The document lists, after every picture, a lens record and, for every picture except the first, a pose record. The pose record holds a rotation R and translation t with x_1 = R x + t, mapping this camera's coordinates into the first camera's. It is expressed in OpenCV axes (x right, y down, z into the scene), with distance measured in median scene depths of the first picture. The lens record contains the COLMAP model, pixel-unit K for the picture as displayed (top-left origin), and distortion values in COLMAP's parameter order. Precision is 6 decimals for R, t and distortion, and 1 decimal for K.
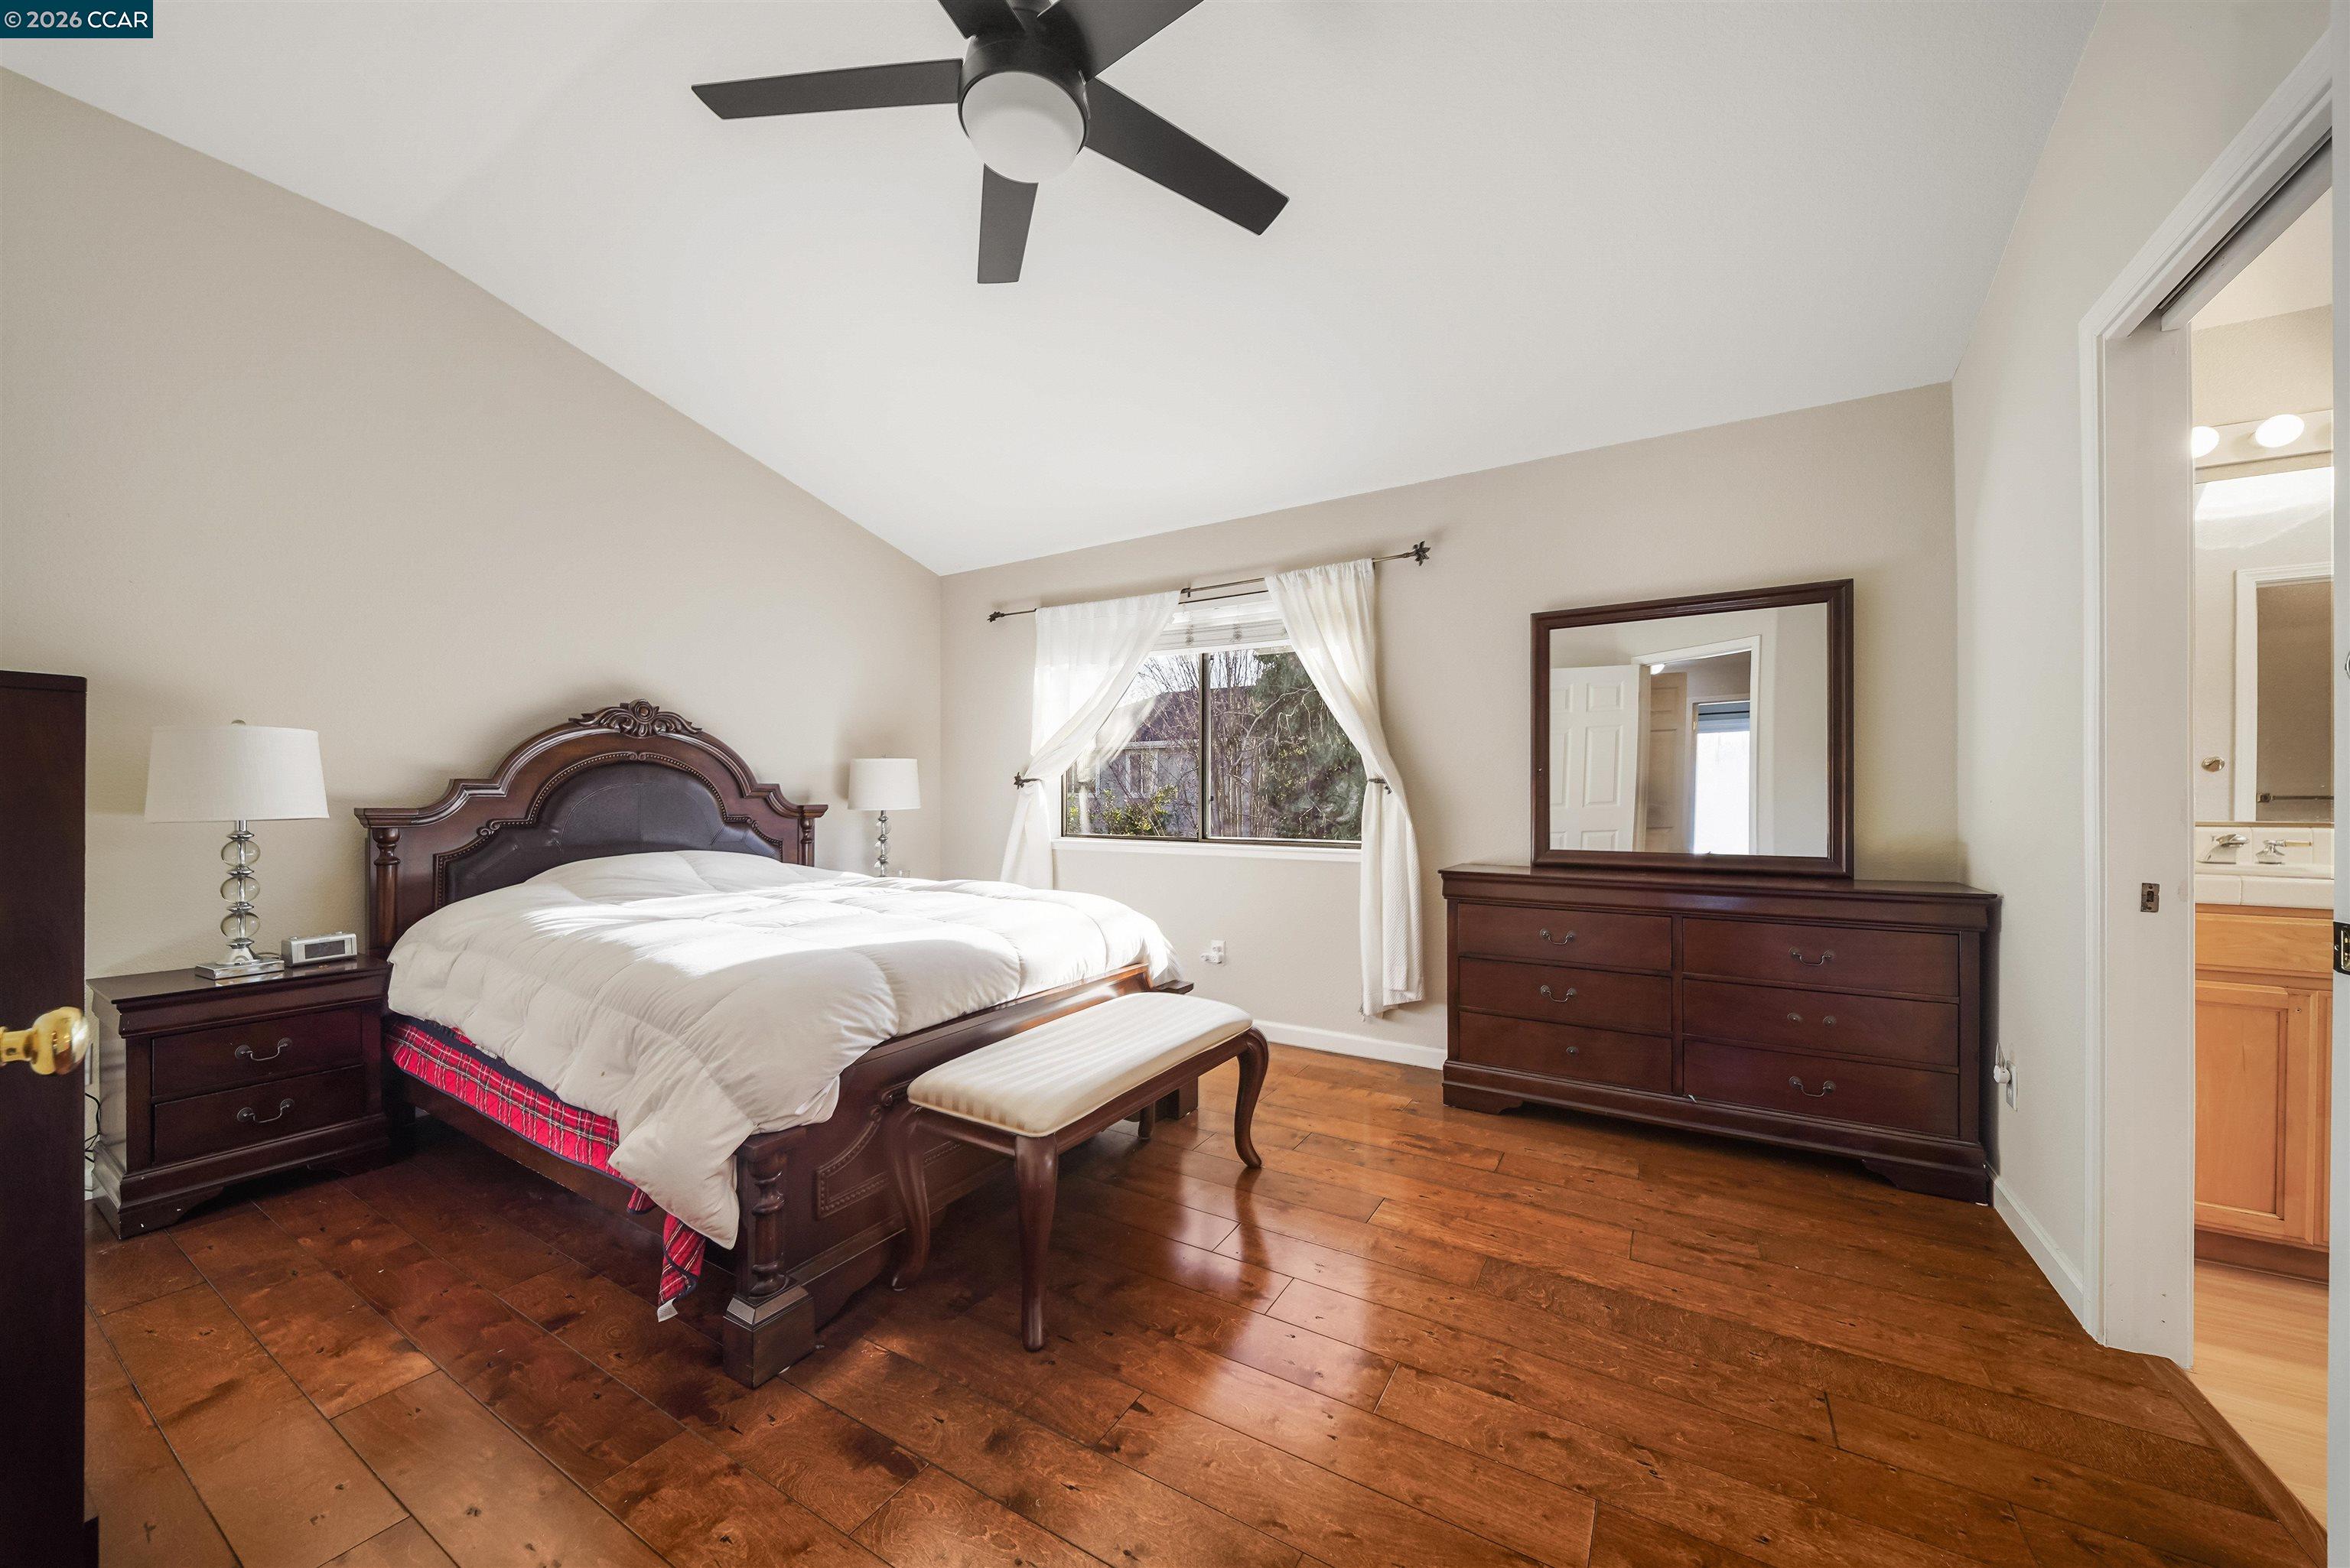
lens RADIAL K [[824.8, 0, 1168.3], [0, 824.8, 794.0], [0, 0, 1]] dist [-0.003441, -0.003044]
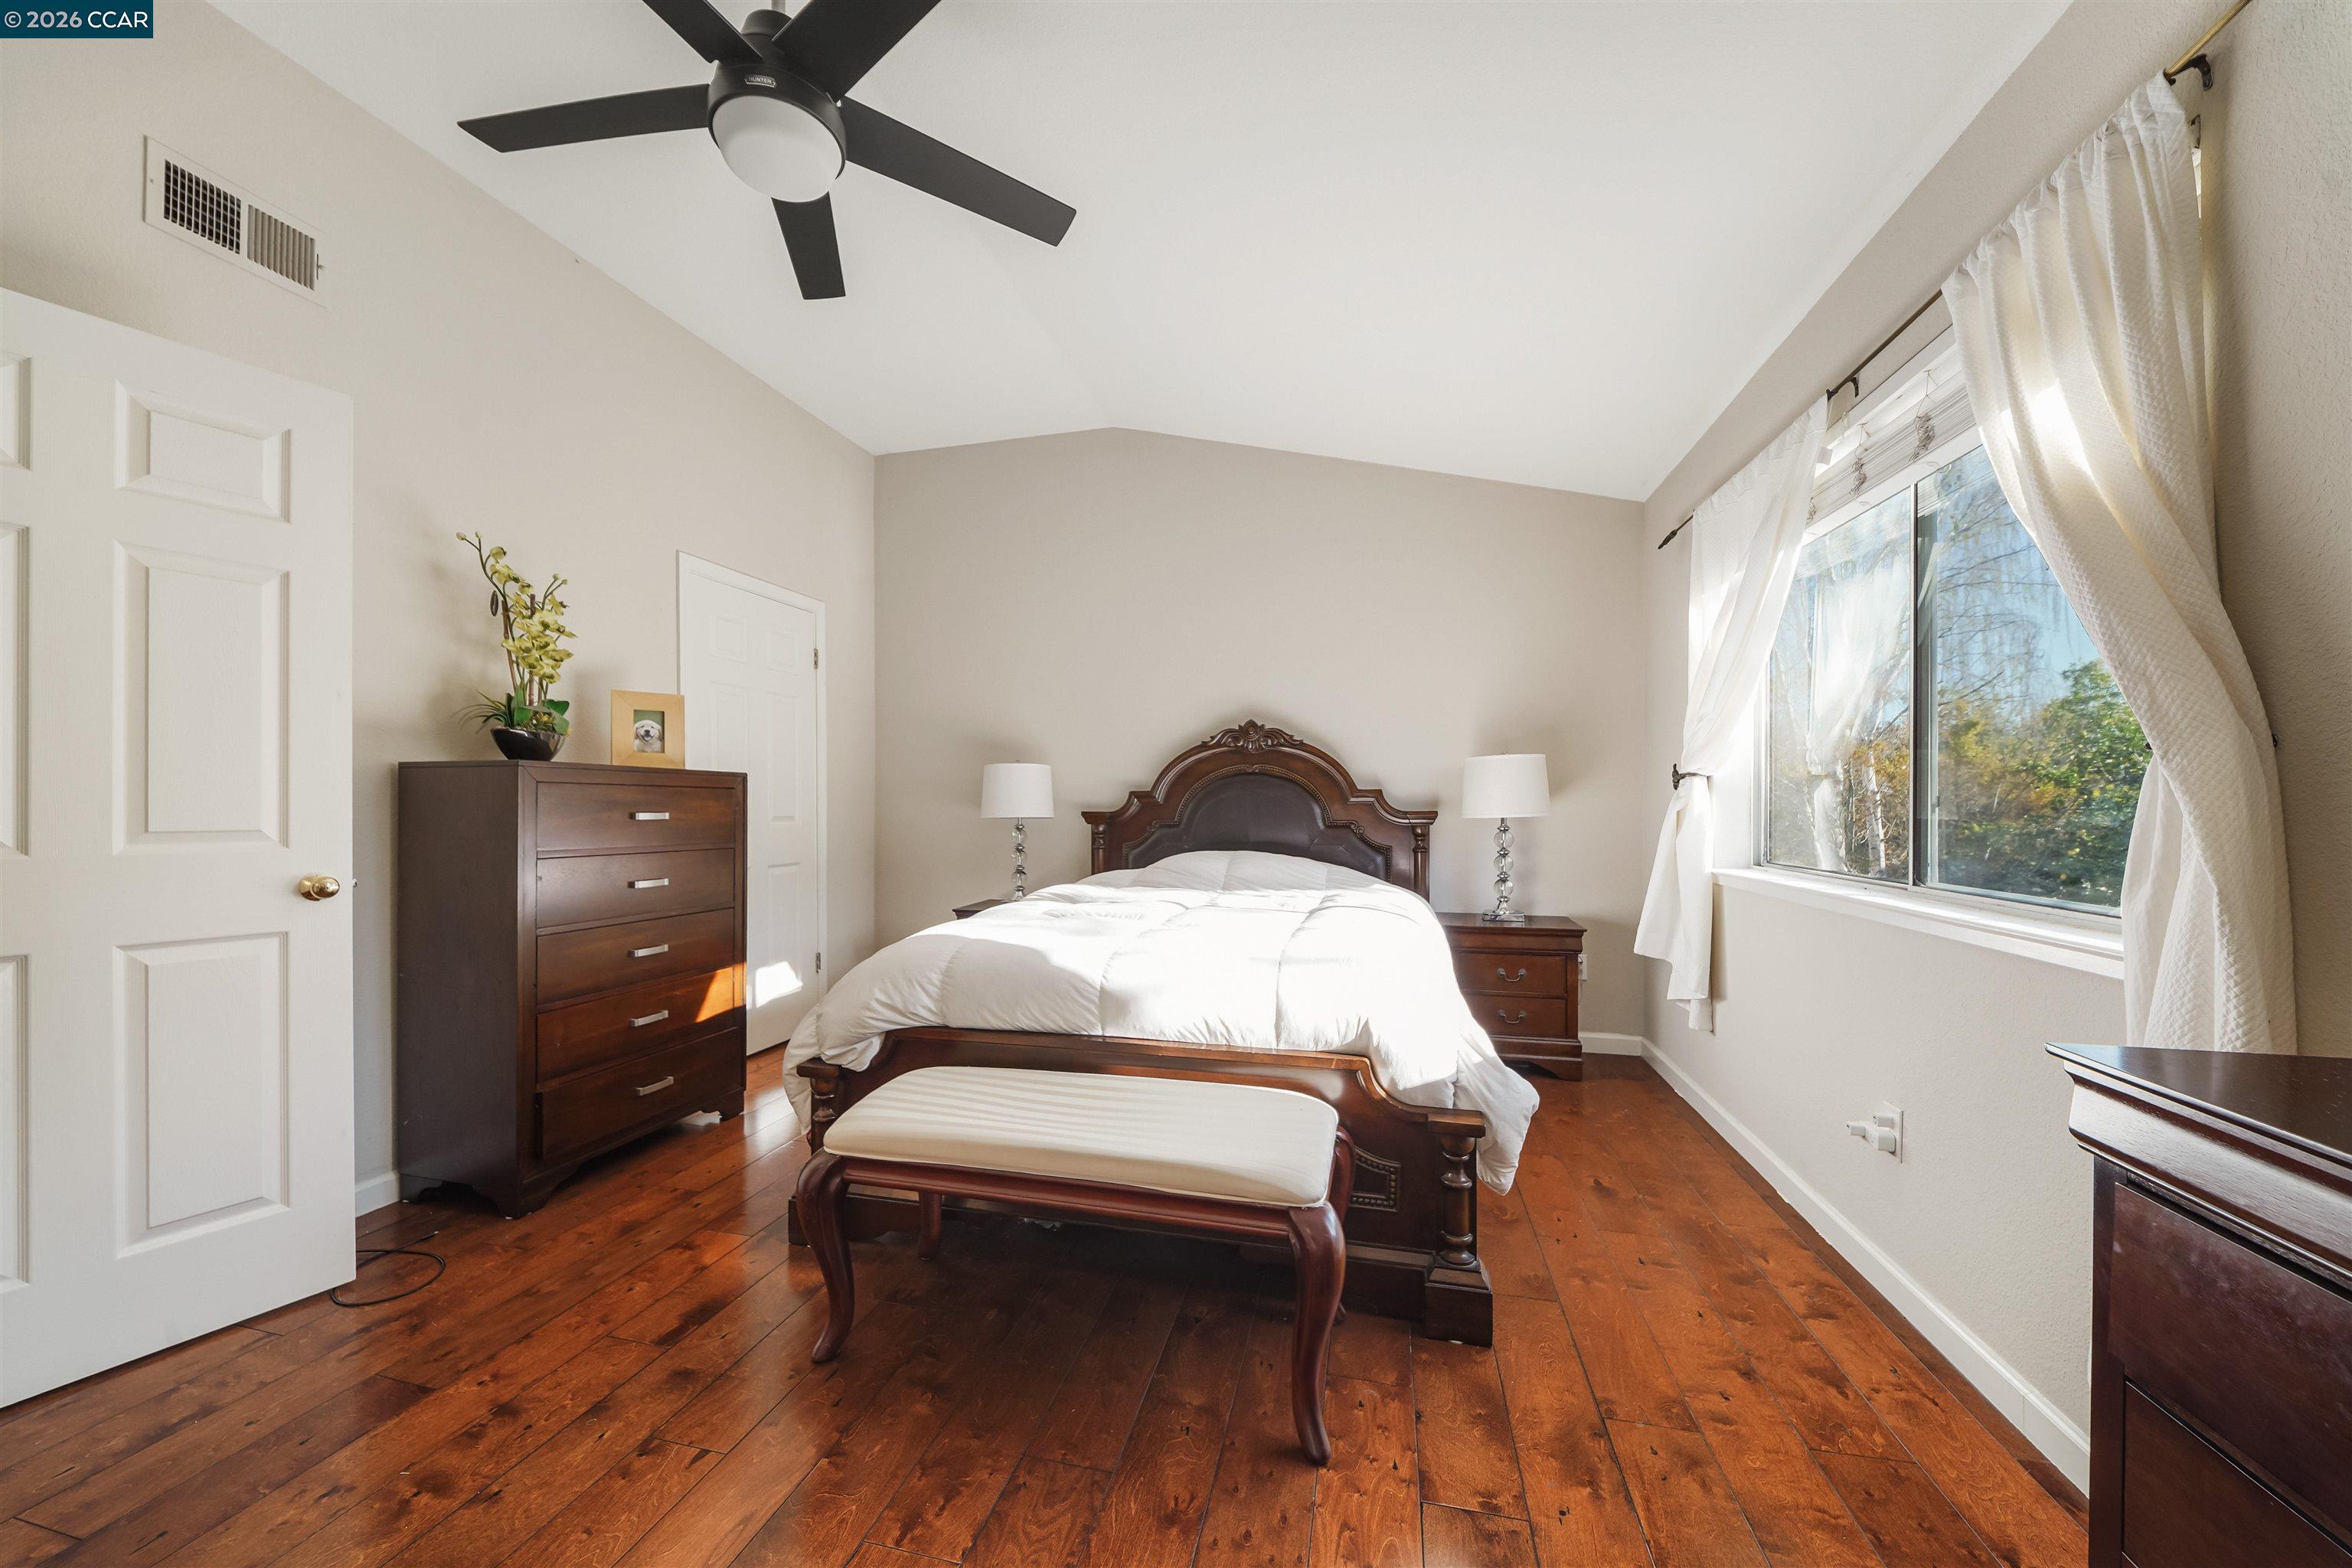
lens RADIAL K [[825.5, 0, 1171.1], [0, 825.5, 807.6], [0, 0, 1]] dist [-0.003441, -0.003044]
pose [[0.307635, -0.001268, -0.951504, 0.439100], [0.008880, 0.999959, 0.001539, 0.005988], [0.951463, -0.008923, 0.307634, 0.532680]]
